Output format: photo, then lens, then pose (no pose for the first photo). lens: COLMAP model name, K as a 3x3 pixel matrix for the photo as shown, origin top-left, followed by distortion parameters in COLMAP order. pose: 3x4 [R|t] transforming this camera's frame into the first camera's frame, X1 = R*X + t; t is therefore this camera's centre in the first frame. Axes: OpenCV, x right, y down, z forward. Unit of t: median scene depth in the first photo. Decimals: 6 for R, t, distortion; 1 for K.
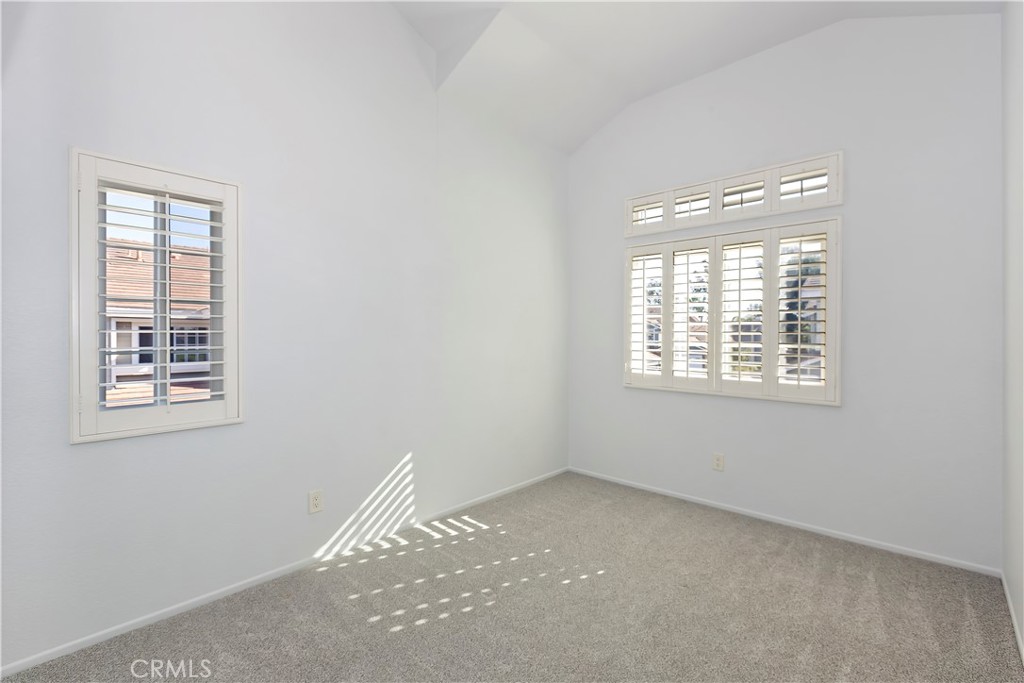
lens RADIAL K [[454.8, 0, 512.7], [0, 454.8, 342.1], [0, 0, 1]] dist [0.000790, 0.000113]
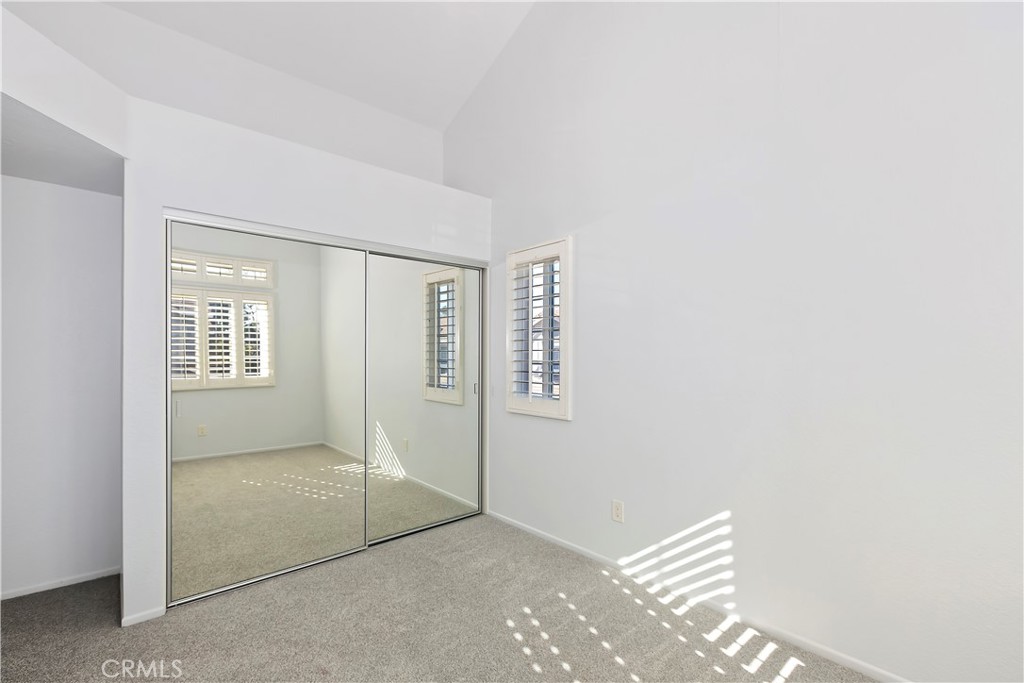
lens RADIAL K [[454.8, 0, 512.8], [0, 454.8, 347.4], [0, 0, 1]] dist [0.000790, 0.000113]
pose [[-0.113963, -0.018308, -0.993316, 0.597735], [-0.002132, 0.999832, -0.018184, -0.005824], [0.993483, 0.000045, -0.113983, 0.809483]]
